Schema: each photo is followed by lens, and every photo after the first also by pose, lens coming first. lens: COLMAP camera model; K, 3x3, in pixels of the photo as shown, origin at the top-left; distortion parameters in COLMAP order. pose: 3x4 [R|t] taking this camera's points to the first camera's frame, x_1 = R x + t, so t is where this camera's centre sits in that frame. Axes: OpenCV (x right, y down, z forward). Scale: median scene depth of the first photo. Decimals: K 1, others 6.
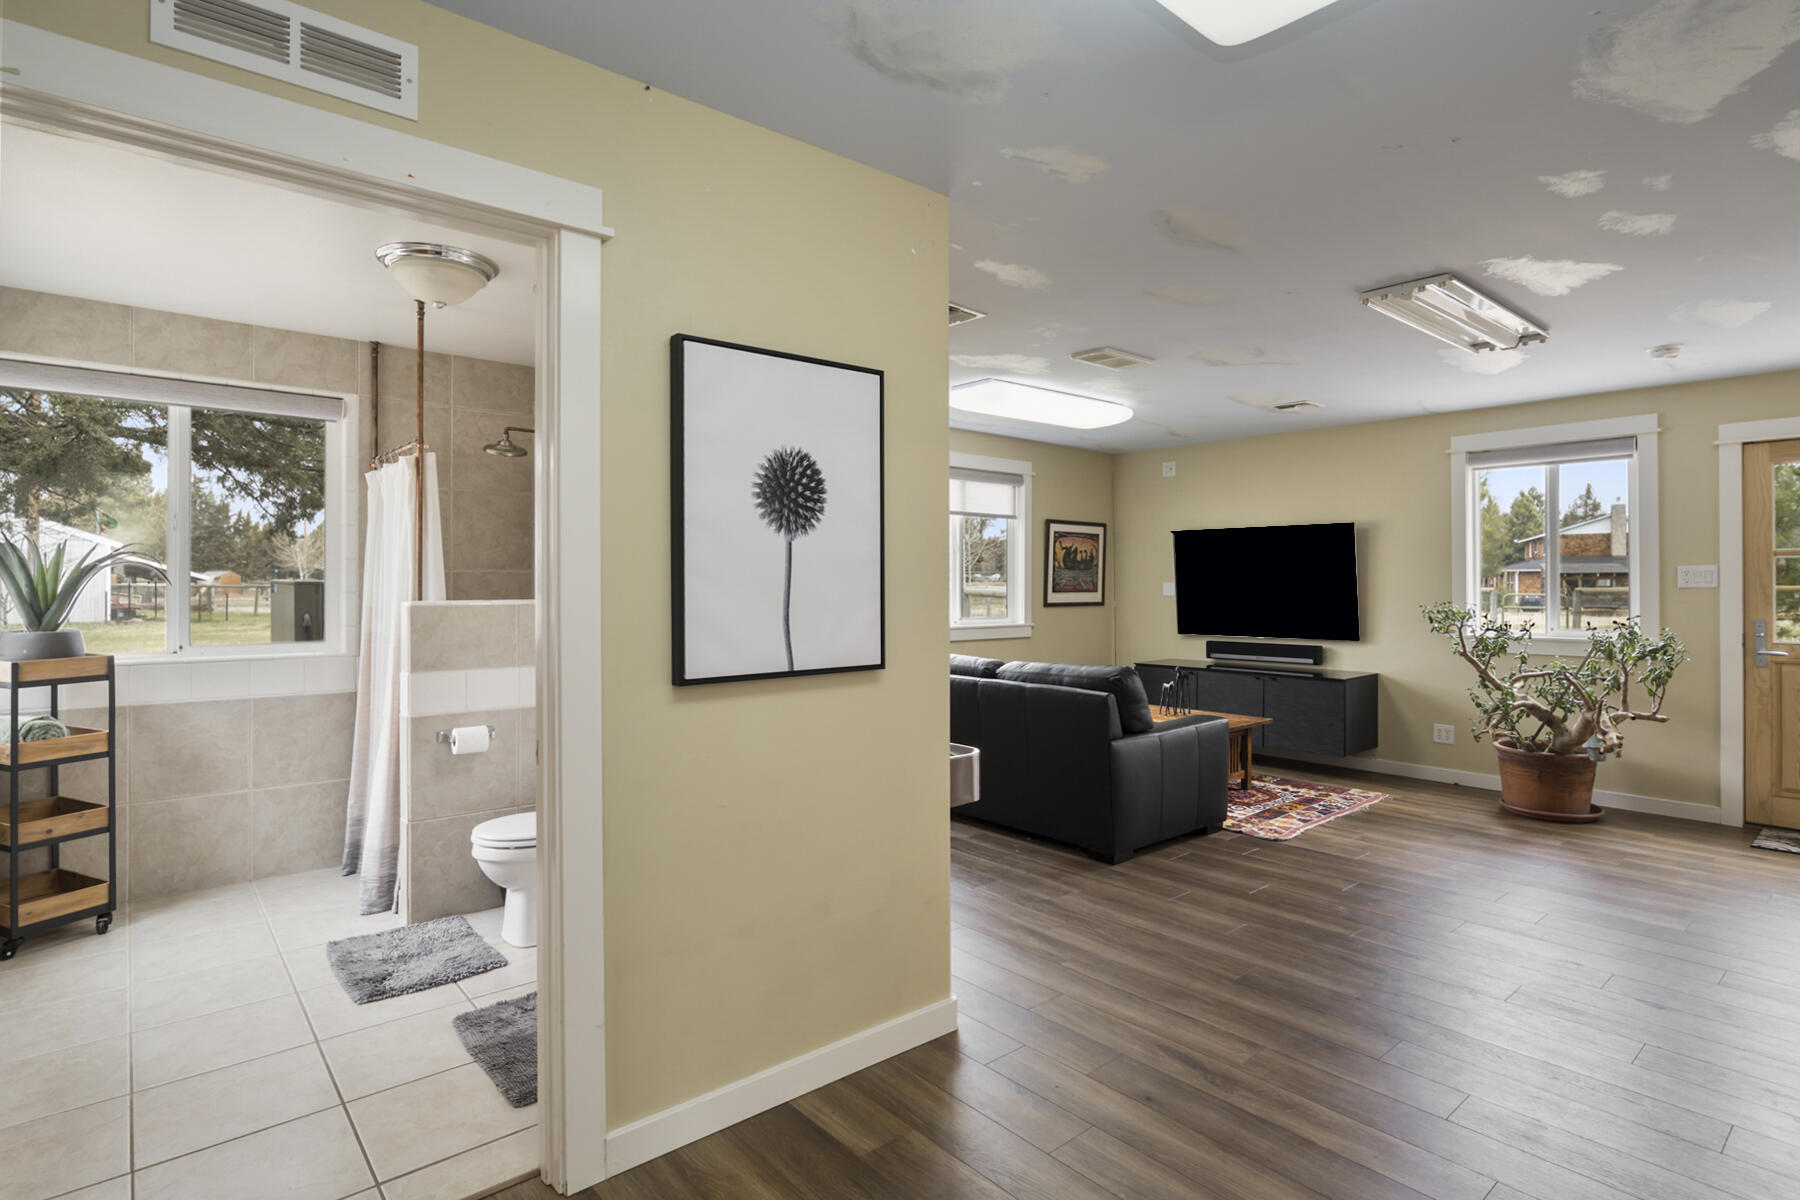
lens RADIAL K [[901.1, 0, 896.4], [0, 901.1, 587.2], [0, 0, 1]] dist [-0.019706, 0.007685]
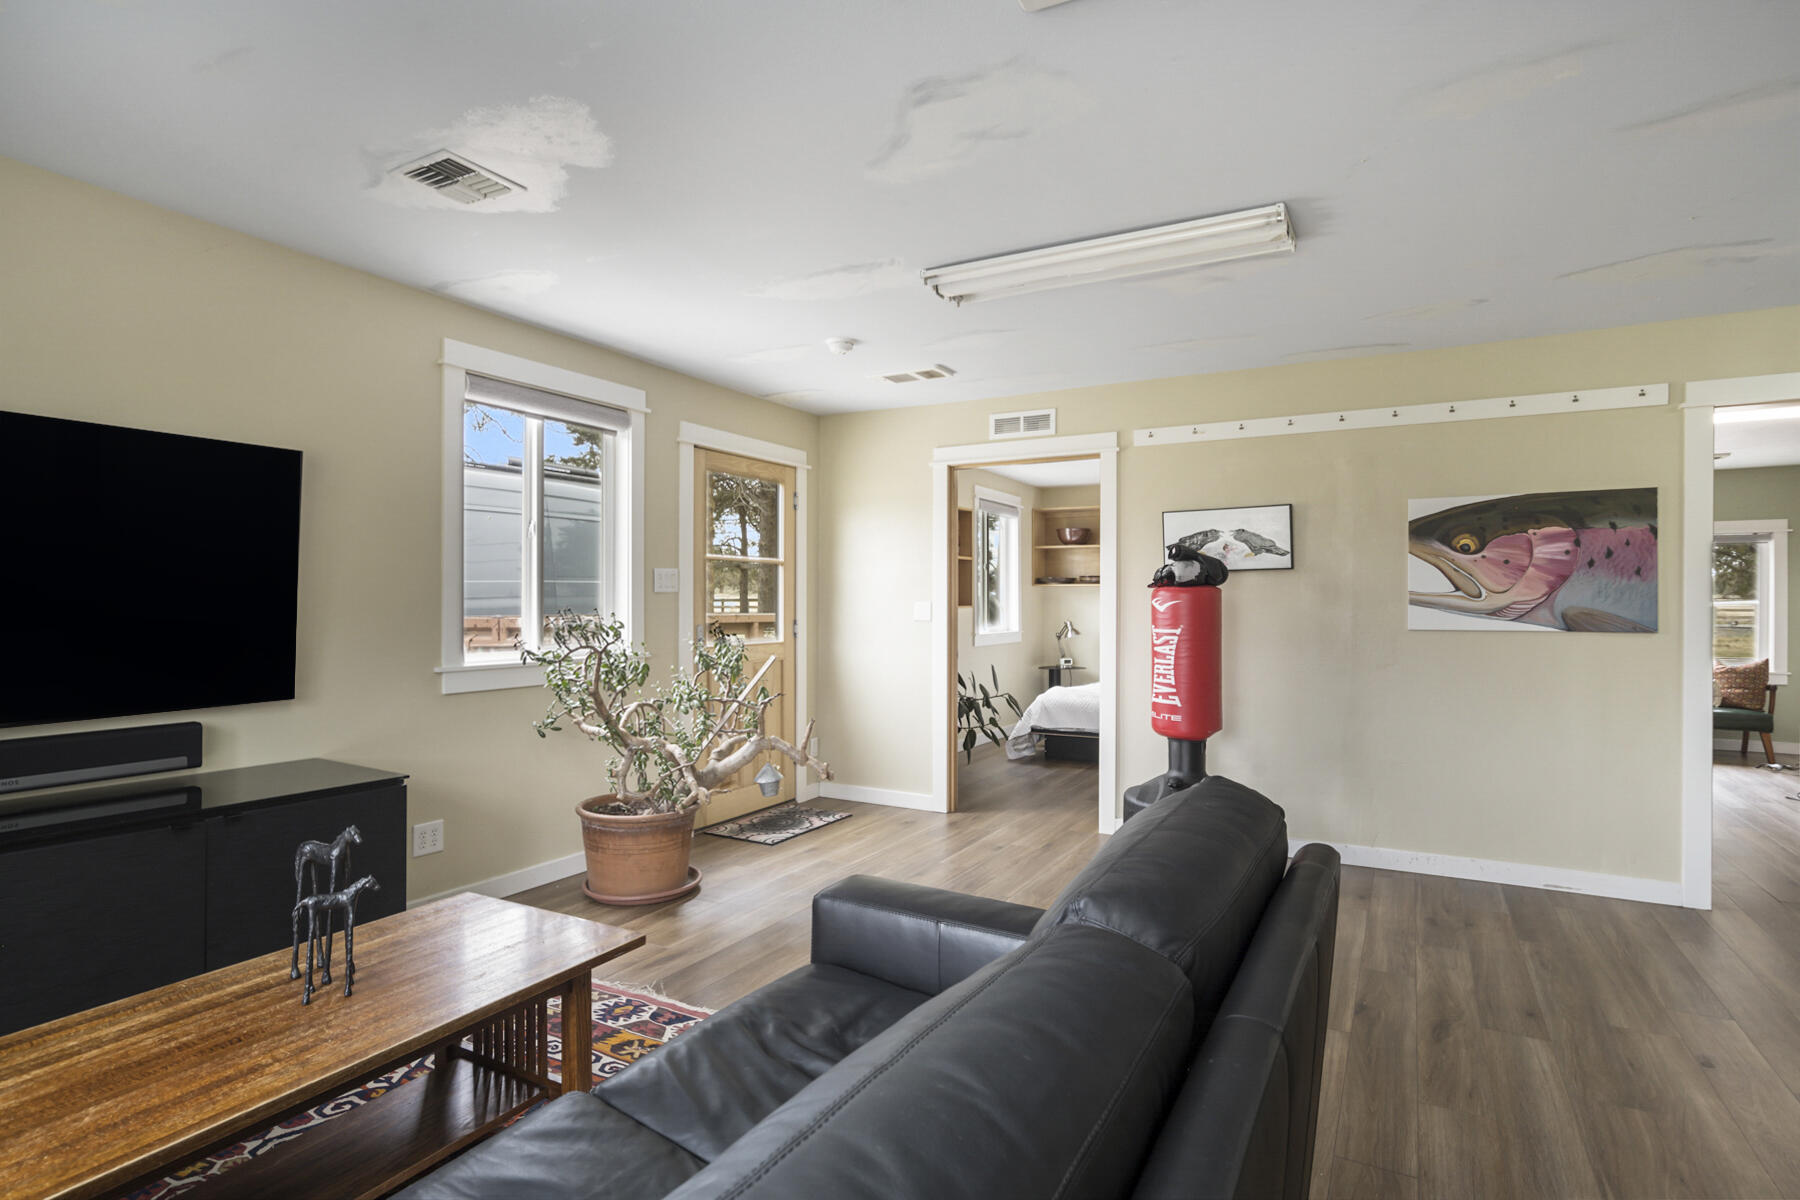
lens RADIAL K [[901.1, 0, 904.8], [0, 901.1, 604.2], [0, 0, 1]] dist [-0.019706, 0.007685]
pose [[-0.350872, -0.006124, 0.936403, -0.062383], [-0.003882, 0.999980, 0.005085, 0.007639], [-0.936415, -0.001851, -0.350889, 1.133729]]
